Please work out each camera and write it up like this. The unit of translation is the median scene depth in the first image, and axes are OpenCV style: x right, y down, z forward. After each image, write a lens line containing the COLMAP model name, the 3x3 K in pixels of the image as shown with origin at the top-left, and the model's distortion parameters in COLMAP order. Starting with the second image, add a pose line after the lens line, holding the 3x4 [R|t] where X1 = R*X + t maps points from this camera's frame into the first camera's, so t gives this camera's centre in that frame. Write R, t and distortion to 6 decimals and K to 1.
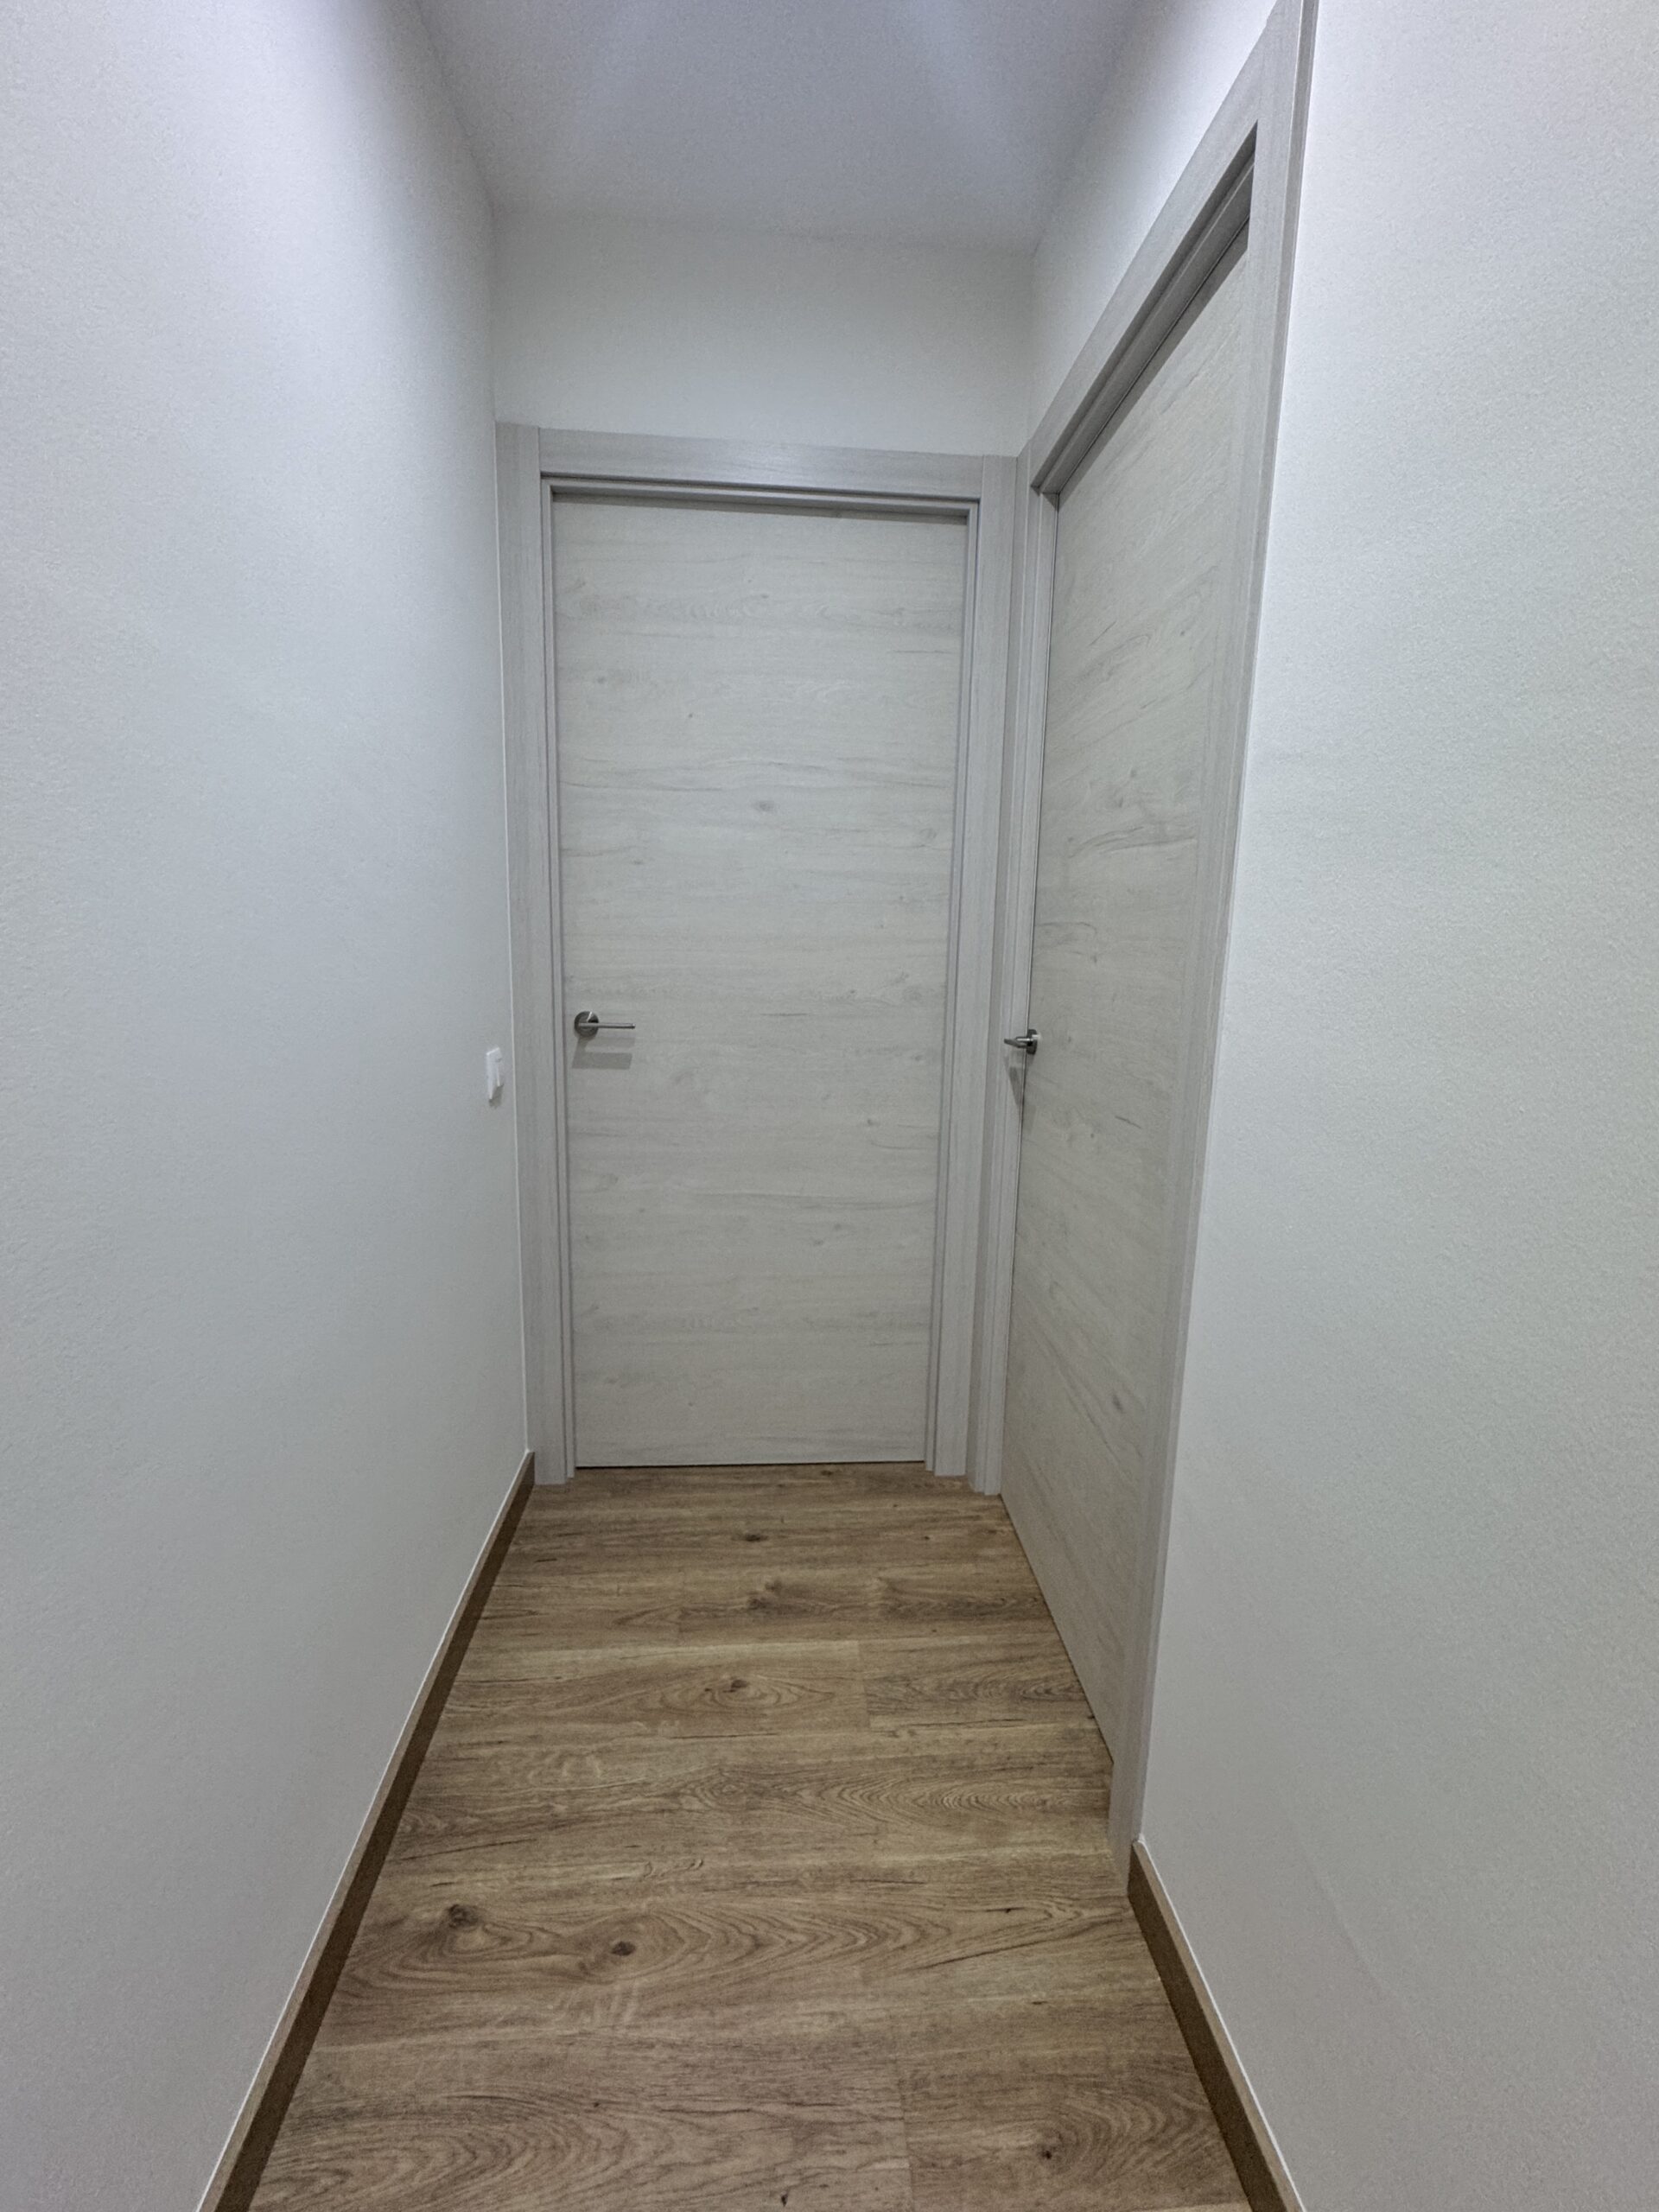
lens RADIAL K [[963.3, 0, 824.2], [0, 963.3, 1105.3], [0, 0, 1]] dist [-0.000770, -0.000027]
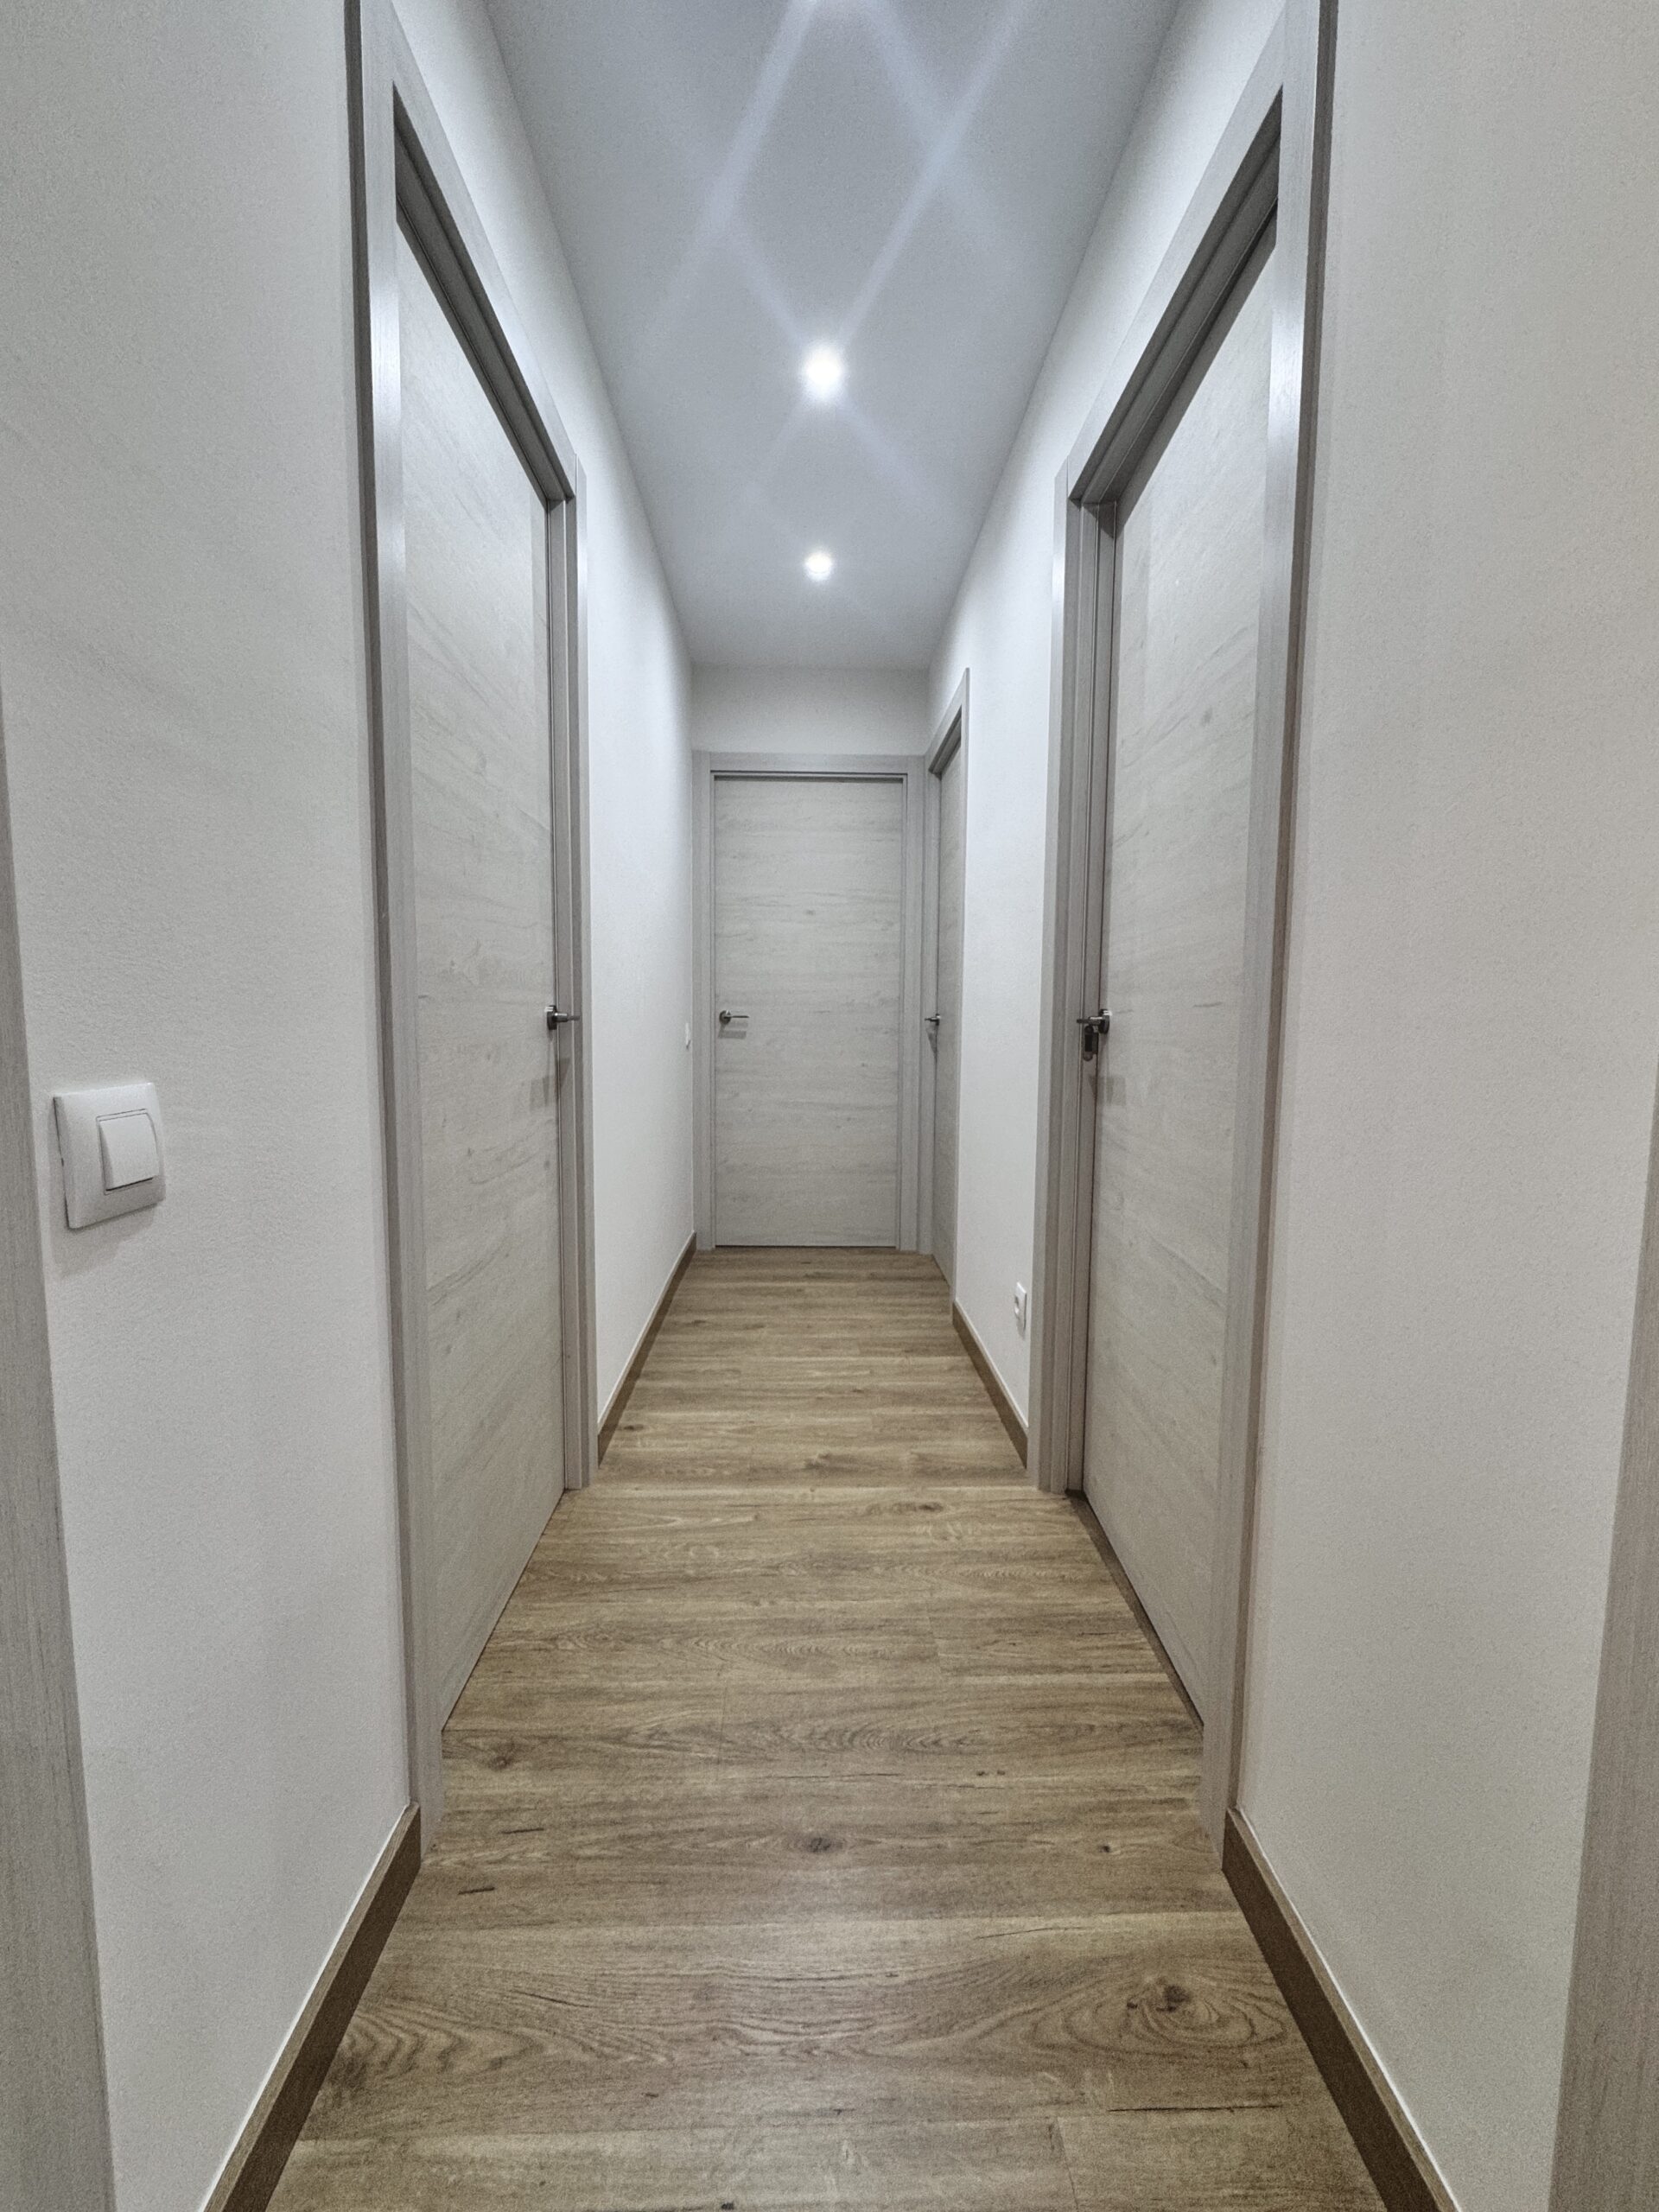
lens RADIAL K [[885.3, 0, 831.4], [0, 885.3, 1104.5], [0, 0, 1]] dist [-0.003931, 0.000923]
pose [[0.999158, -0.010146, -0.039764, 0.058396], [0.006838, 0.996572, -0.082446, 0.275943], [0.040464, 0.082105, 0.995802, -0.917758]]
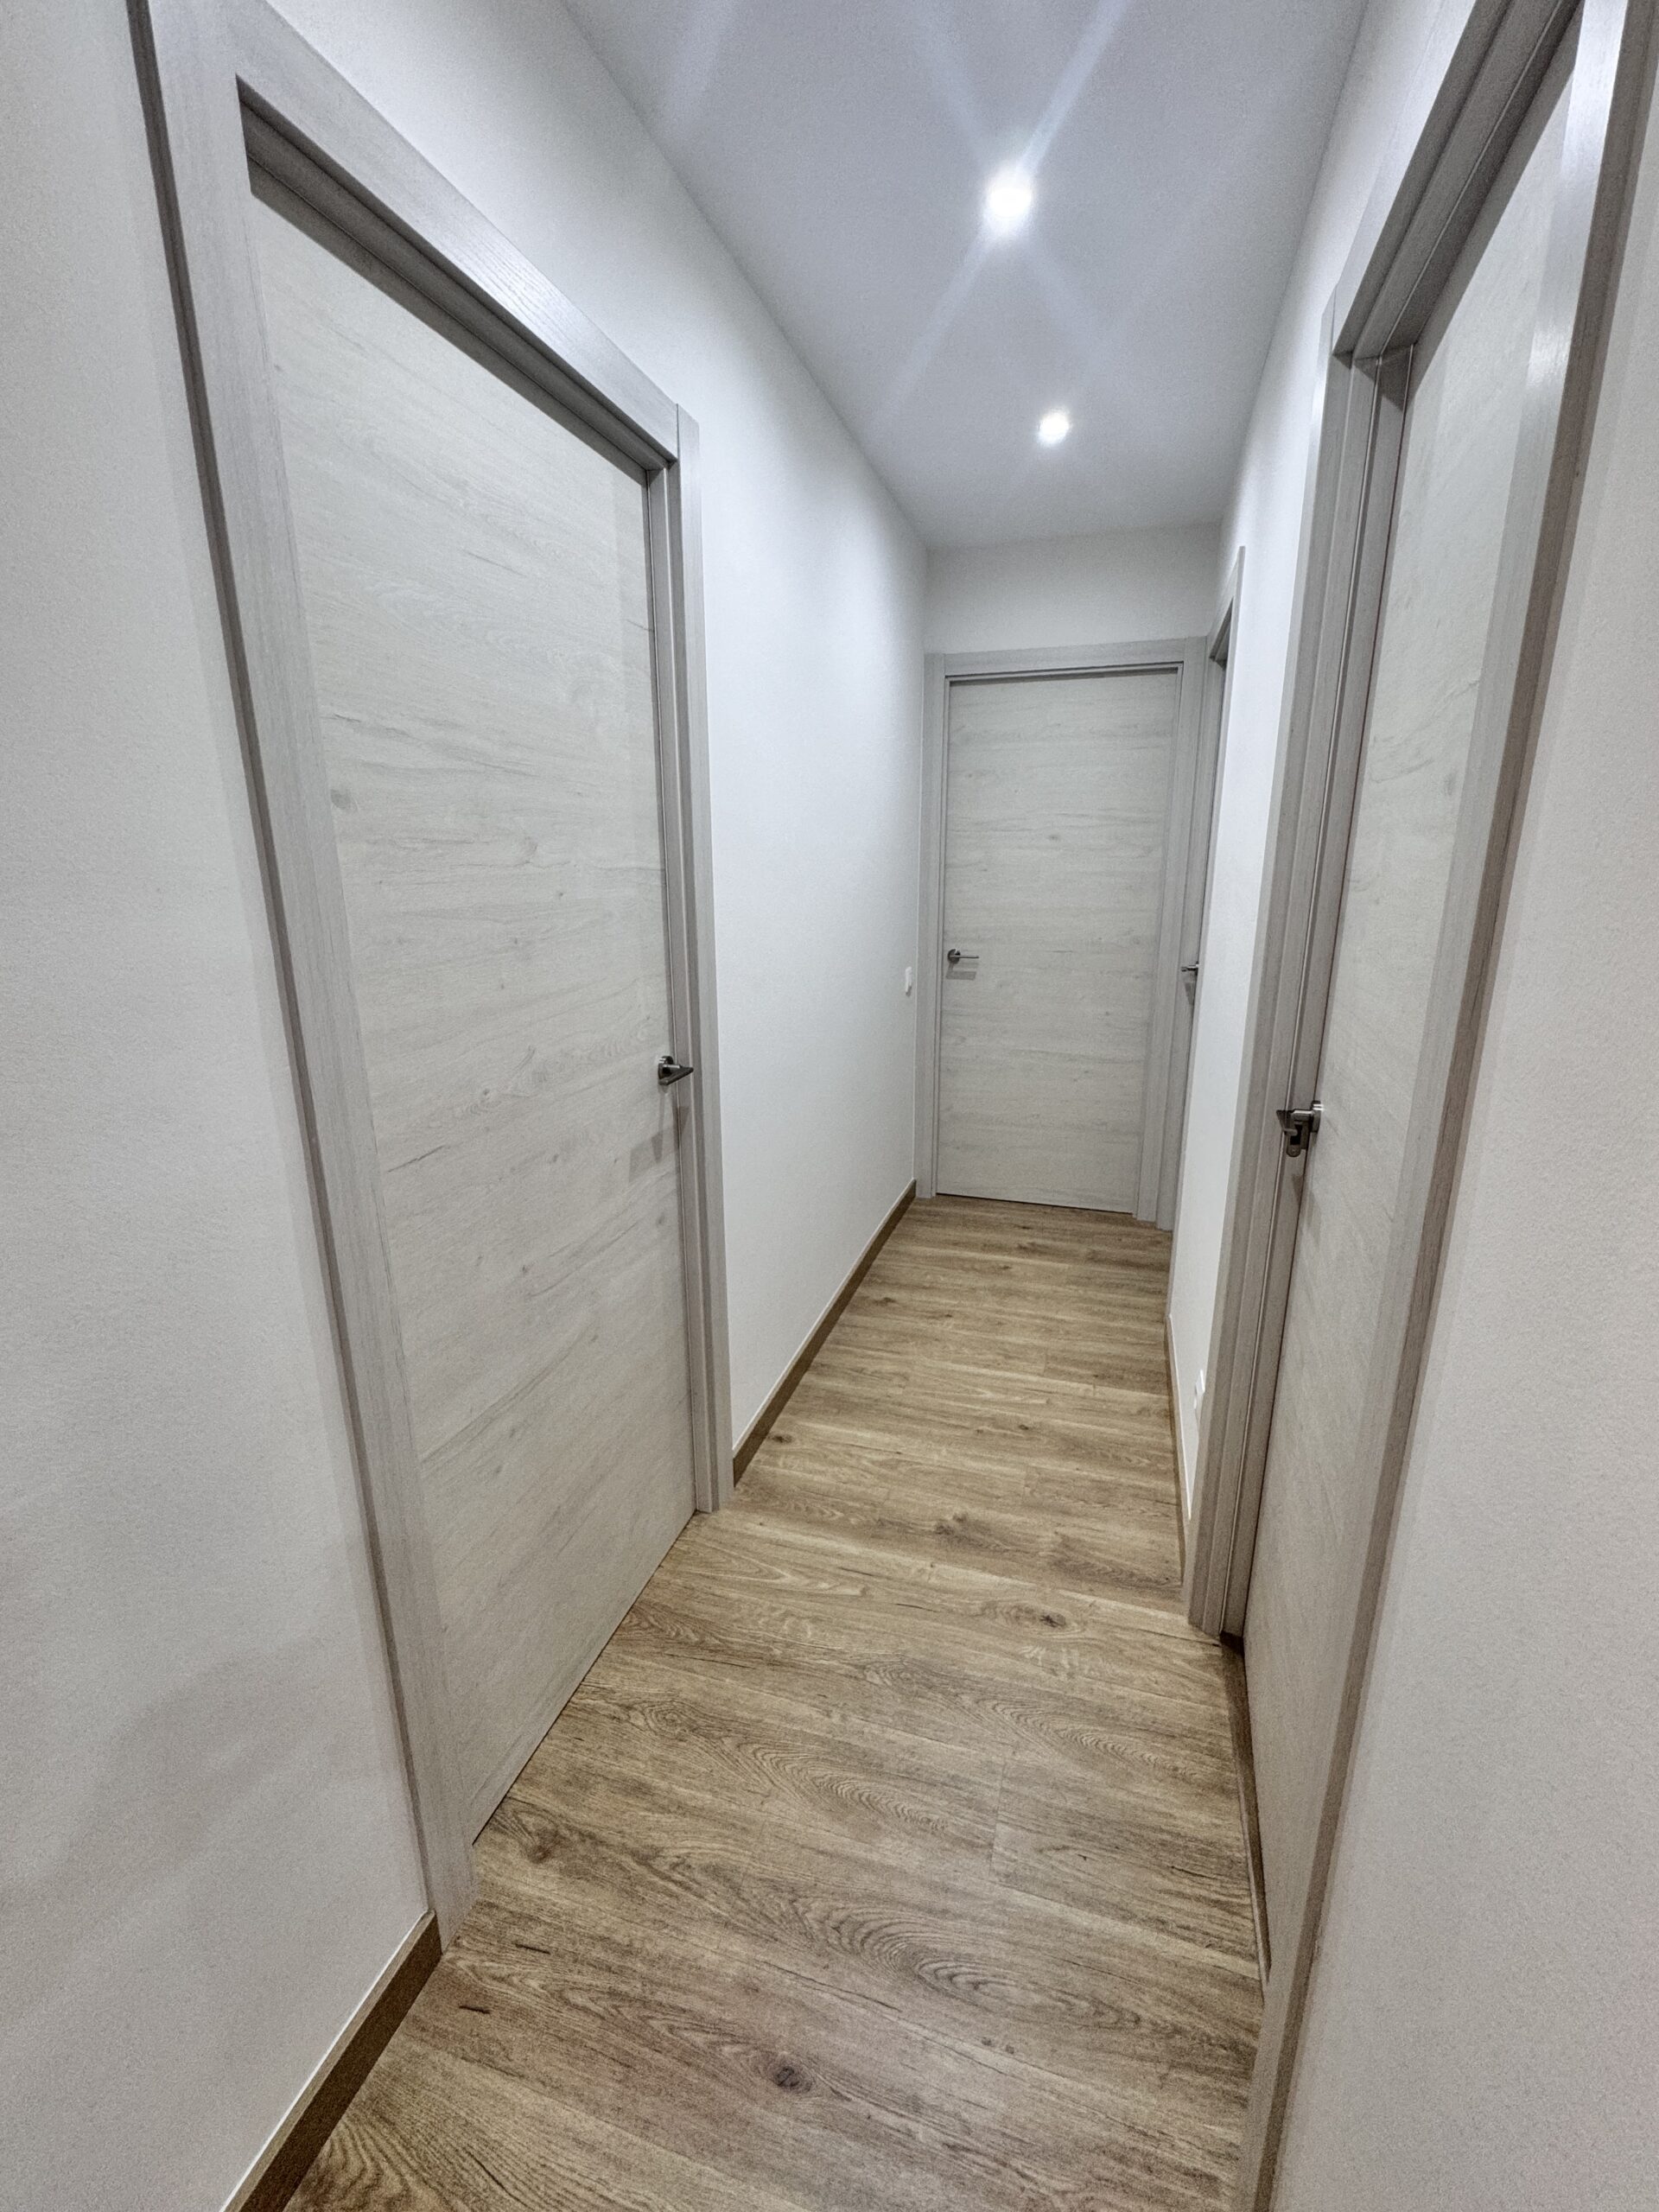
lens RADIAL K [[895.1, 0, 849.1], [0, 895.1, 1098.1], [0, 0, 1]] dist [-0.001489, 0.000491]
pose [[0.935738, 0.065874, -0.346490, 0.201977], [-0.040711, 0.996010, 0.079414, 0.067335], [0.350339, -0.060205, 0.934686, -0.786705]]
